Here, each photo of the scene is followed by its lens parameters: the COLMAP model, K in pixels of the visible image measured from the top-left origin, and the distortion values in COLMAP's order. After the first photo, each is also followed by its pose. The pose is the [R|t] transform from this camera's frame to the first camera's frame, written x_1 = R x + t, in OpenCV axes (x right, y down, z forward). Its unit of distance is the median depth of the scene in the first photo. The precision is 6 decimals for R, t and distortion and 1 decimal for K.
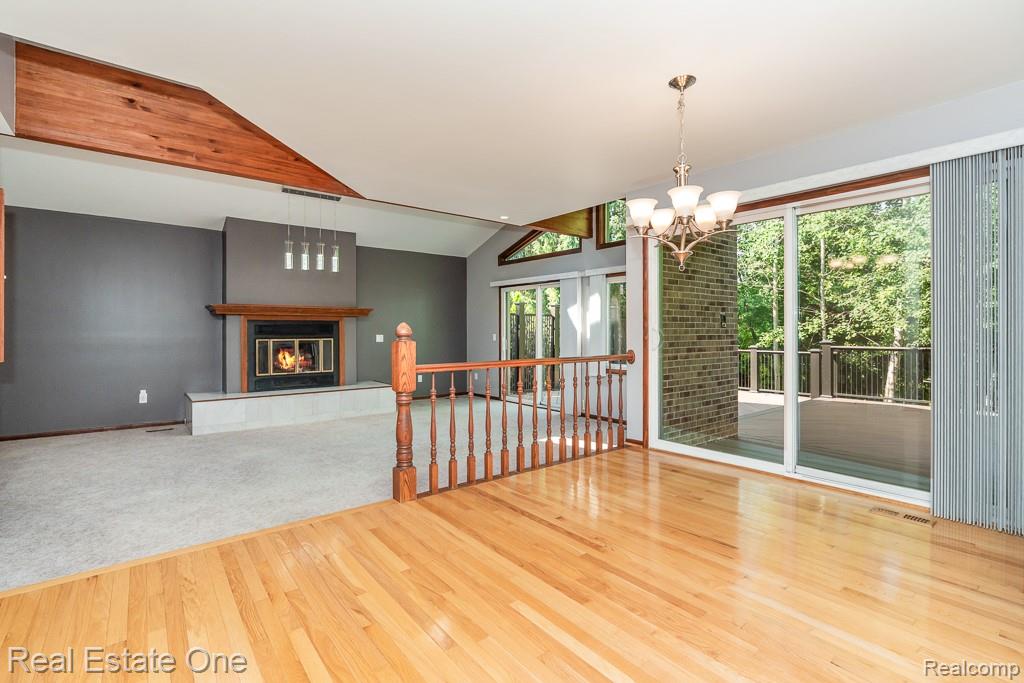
lens RADIAL K [[478.6, 0, 510.4], [0, 478.6, 332.1], [0, 0, 1]] dist [-0.001206, -0.000354]
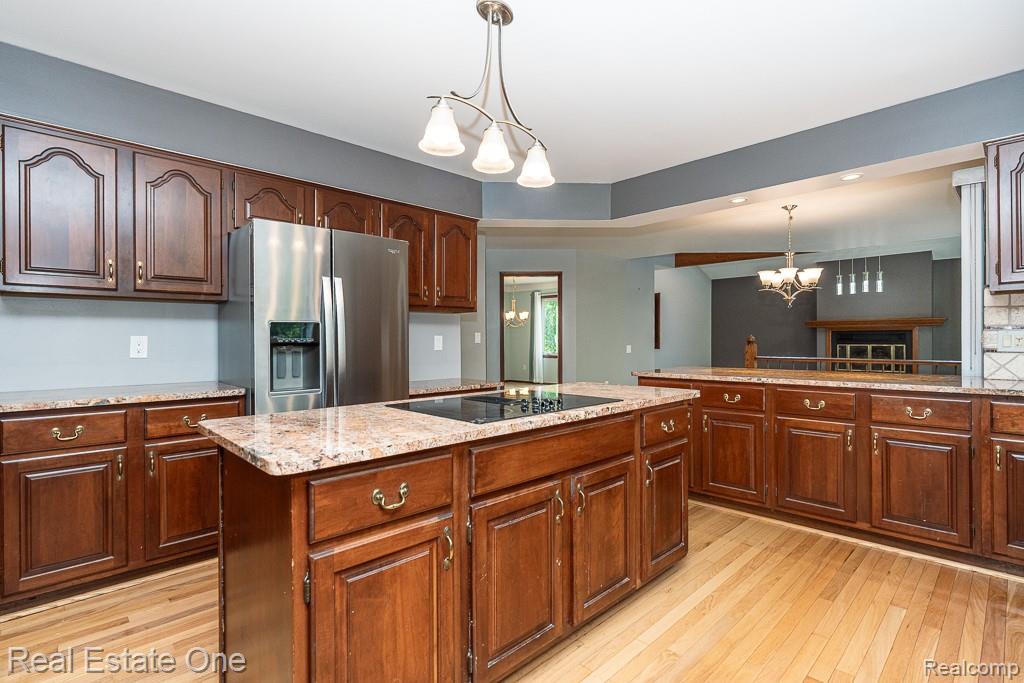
lens RADIAL K [[494.4, 0, 517.6], [0, 494.4, 336.5], [0, 0, 1]] dist [0.001083, -0.000050]
pose [[0.111642, 0.002469, -0.993745, 0.801789], [-0.004128, 0.999989, 0.002020, -0.007514], [0.993740, 0.003876, 0.111652, -0.095946]]
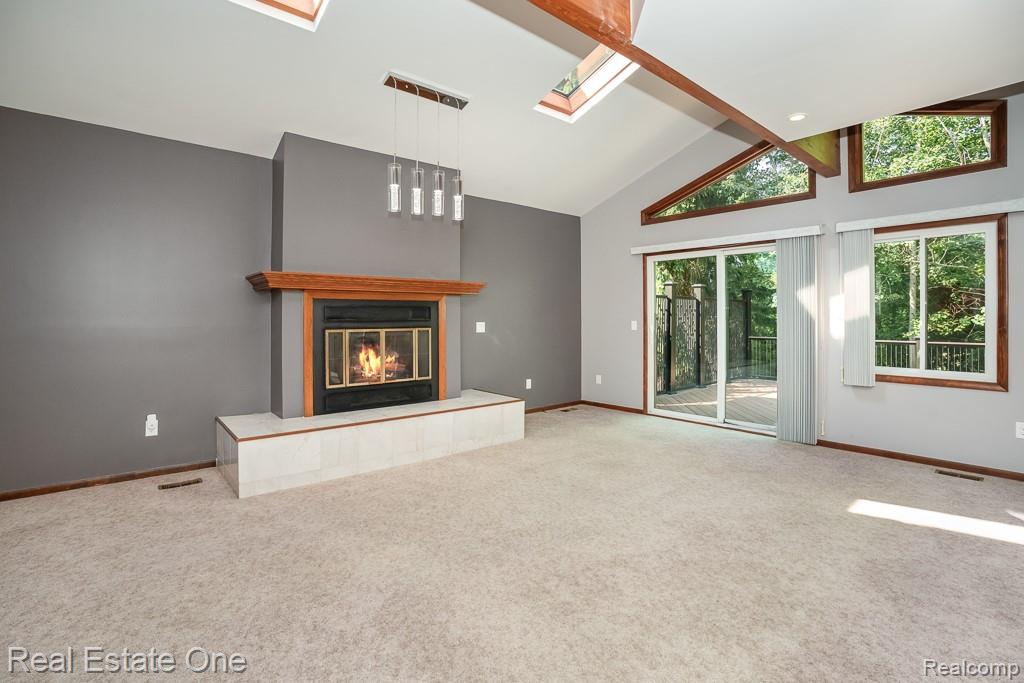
lens RADIAL K [[482.9, 0, 503.4], [0, 482.9, 315.8], [0, 0, 1]] dist [-0.046336, 0.000621]
pose [[0.999826, -0.000679, 0.018617, -0.308982], [0.000814, 0.999974, -0.007222, 0.001557], [-0.018611, 0.007236, 0.999801, 0.368033]]
